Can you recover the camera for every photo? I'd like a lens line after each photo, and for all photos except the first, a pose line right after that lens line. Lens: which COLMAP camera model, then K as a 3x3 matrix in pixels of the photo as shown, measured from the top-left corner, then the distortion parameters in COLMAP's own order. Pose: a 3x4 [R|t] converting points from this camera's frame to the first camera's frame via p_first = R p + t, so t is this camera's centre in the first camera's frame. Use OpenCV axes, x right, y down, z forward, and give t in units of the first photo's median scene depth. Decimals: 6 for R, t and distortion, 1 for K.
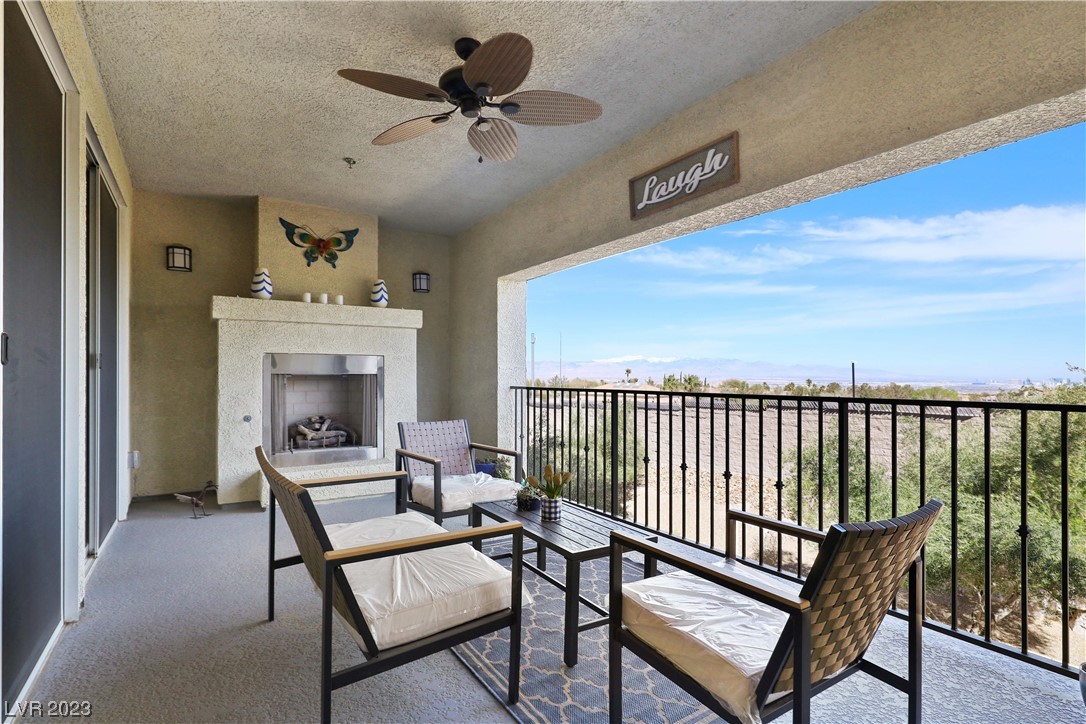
lens RADIAL K [[534.1, 0, 537.1], [0, 534.1, 361.4], [0, 0, 1]] dist [-0.002133, 0.000232]
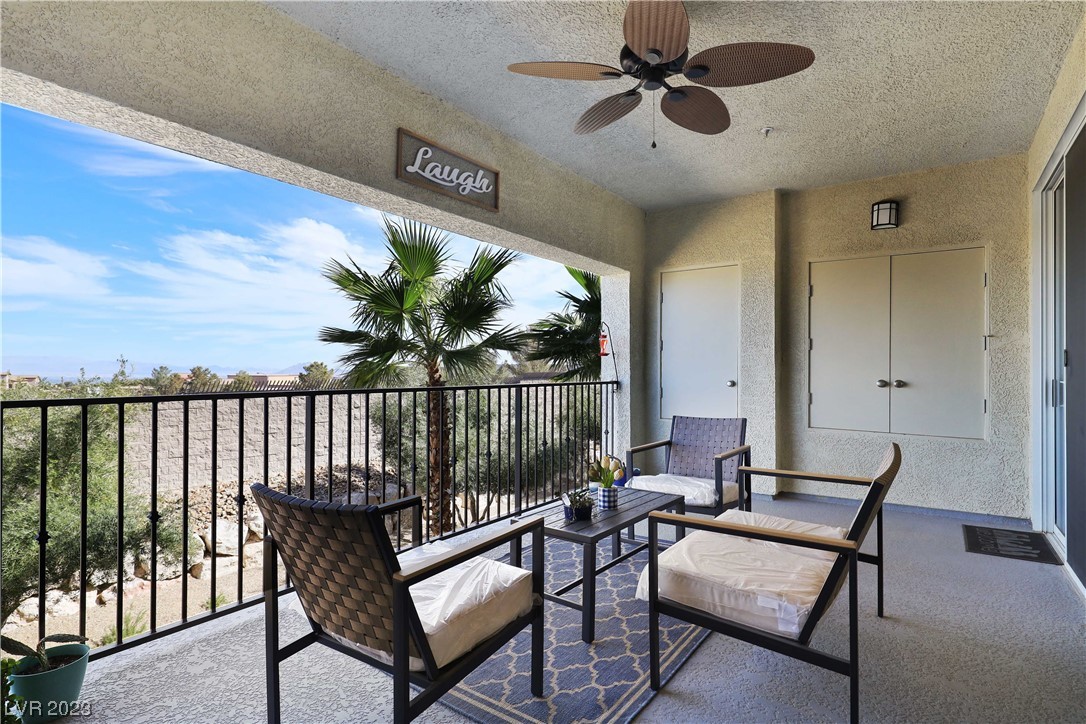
lens RADIAL K [[534.1, 0, 537.1], [0, 534.1, 361.4], [0, 0, 1]] dist [-0.002133, 0.000232]
pose [[-0.373982, 0.010643, 0.927375, -0.707239], [-0.017246, 0.999681, -0.018428, 0.025585], [-0.927276, -0.022886, -0.373679, 1.207606]]
